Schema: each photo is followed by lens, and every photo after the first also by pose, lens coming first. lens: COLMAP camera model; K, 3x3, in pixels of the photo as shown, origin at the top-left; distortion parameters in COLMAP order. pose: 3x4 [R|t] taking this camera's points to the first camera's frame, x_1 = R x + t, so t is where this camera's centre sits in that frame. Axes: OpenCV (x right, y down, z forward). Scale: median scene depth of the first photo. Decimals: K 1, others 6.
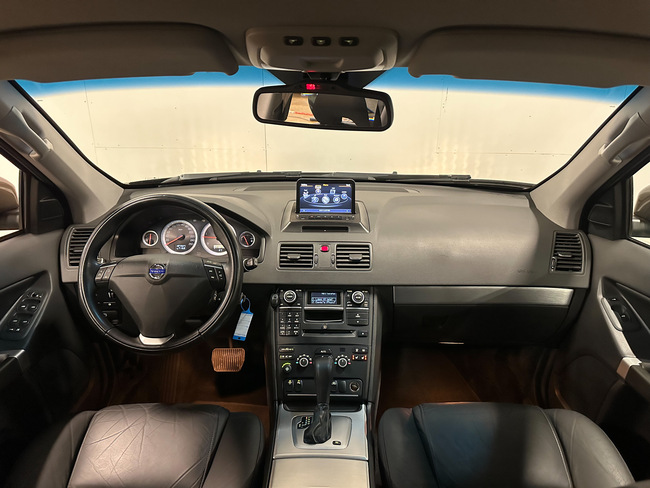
lens RADIAL K [[462.5, 0, 329.9], [0, 462.5, 235.8], [0, 0, 1]] dist [0.051208, -0.059664]
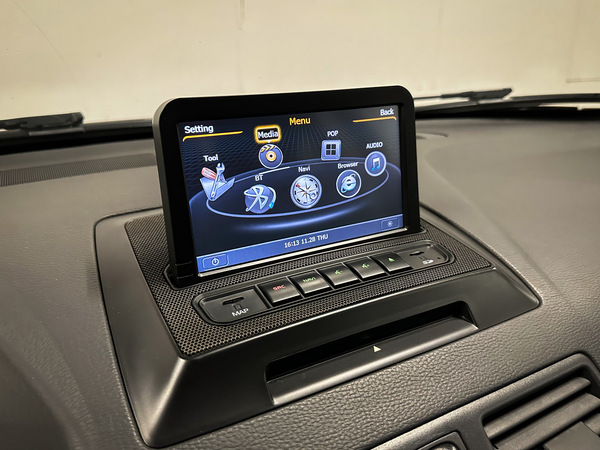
lens RADIAL K [[484.1, 0, 299.0], [0, 484.1, 223.2], [0, 0, 1]] dist [0.032714, -0.005007]
pose [[0.874969, -0.178311, 0.450149, -0.125779], [0.166843, 0.983812, 0.065404, -0.086217], [-0.454524, 0.017878, 0.890555, 0.880320]]
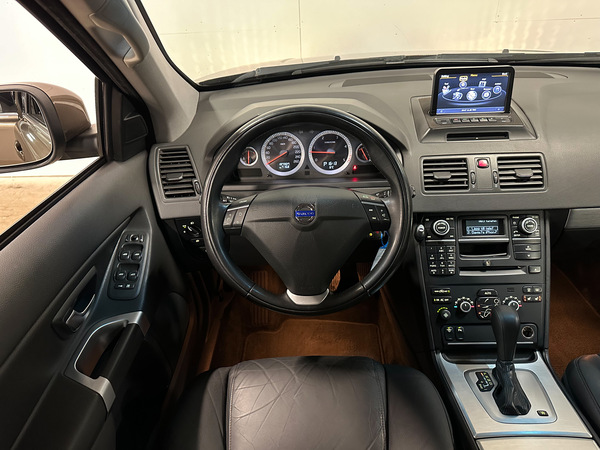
lens RADIAL K [[426.9, 0, 297.6], [0, 426.9, 228.2], [0, 0, 1]] dist [0.051208, -0.059664]
pose [[0.998649, -0.034619, -0.038751, -0.302202], [0.043355, 0.966200, 0.254120, -0.065525], [0.028644, -0.255457, 0.966396, 0.273522]]
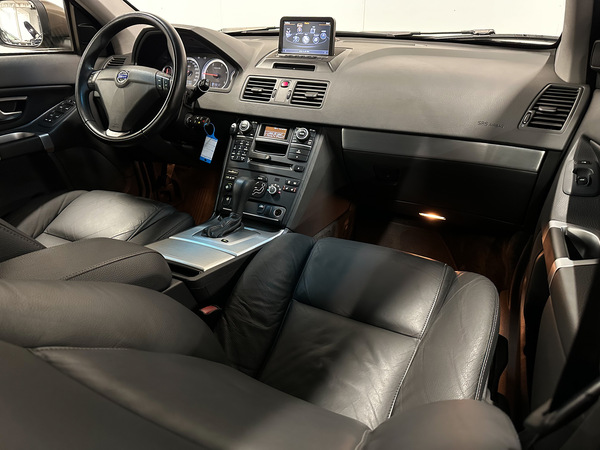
lens RADIAL K [[426.9, 0, 297.8], [0, 426.9, 235.5], [0, 0, 1]] dist [0.051208, -0.059664]
pose [[0.902797, 0.197296, -0.382142, 0.448729], [-0.130870, 0.972454, 0.192891, 0.168573], [0.409672, -0.124131, 0.903748, 0.119907]]
